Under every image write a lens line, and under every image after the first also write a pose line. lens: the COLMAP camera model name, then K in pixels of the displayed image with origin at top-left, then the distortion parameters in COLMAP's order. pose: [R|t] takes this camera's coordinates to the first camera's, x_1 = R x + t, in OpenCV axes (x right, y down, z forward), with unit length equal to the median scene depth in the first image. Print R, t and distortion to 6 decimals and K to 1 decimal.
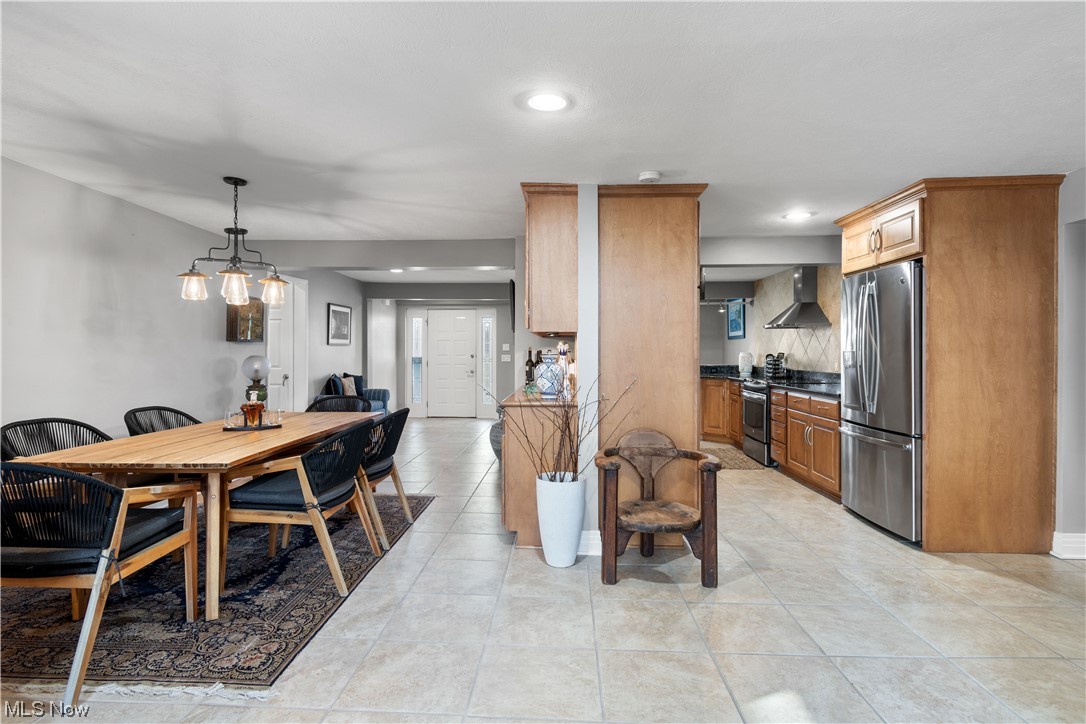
lens RADIAL K [[555.1, 0, 539.7], [0, 555.1, 351.3], [0, 0, 1]] dist [0.003052, -0.000407]
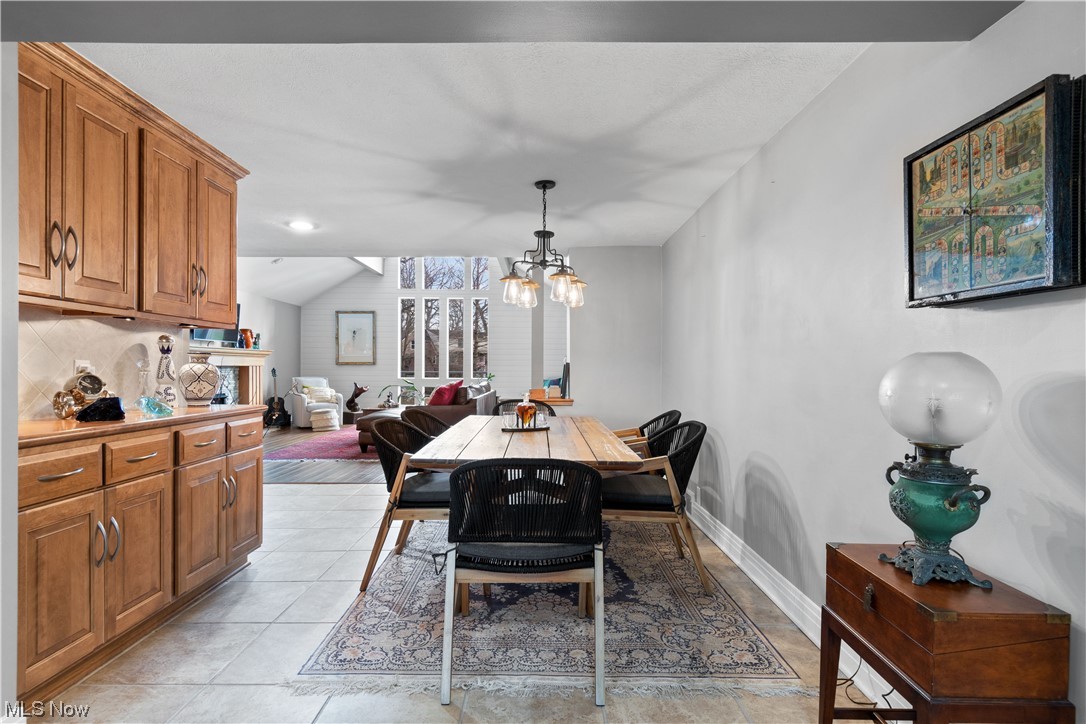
lens RADIAL K [[535.2, 0, 537.7], [0, 535.2, 369.5], [0, 0, 1]] dist [-0.001537, -0.001722]
pose [[-0.999016, -0.008586, -0.043519, -0.441031], [-0.008694, 0.999960, 0.002273, 0.023494], [0.043498, 0.002649, -0.999050, 1.764841]]
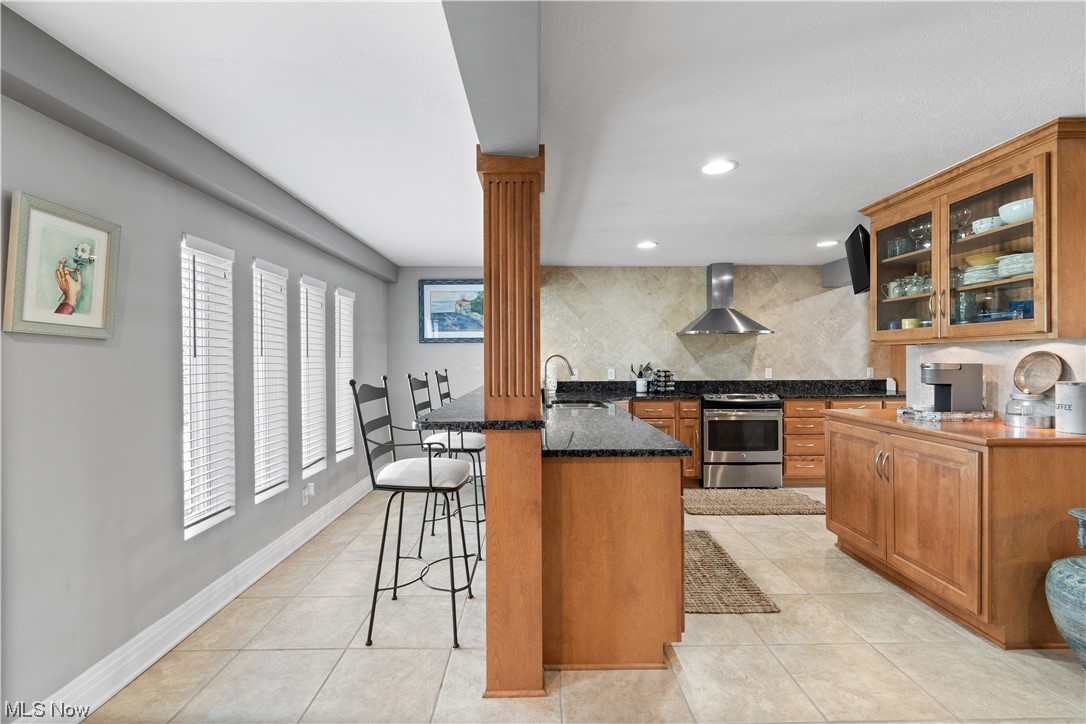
lens RADIAL K [[480.4, 0, 543.0], [0, 480.4, 361.3], [0, 0, 1]] dist [0.001542, -0.001035]
pose [[-0.059640, -0.007227, 0.998194, -0.545858], [0.005163, 0.999958, 0.007549, -0.009973], [-0.998207, 0.005604, -0.059600, 2.273477]]
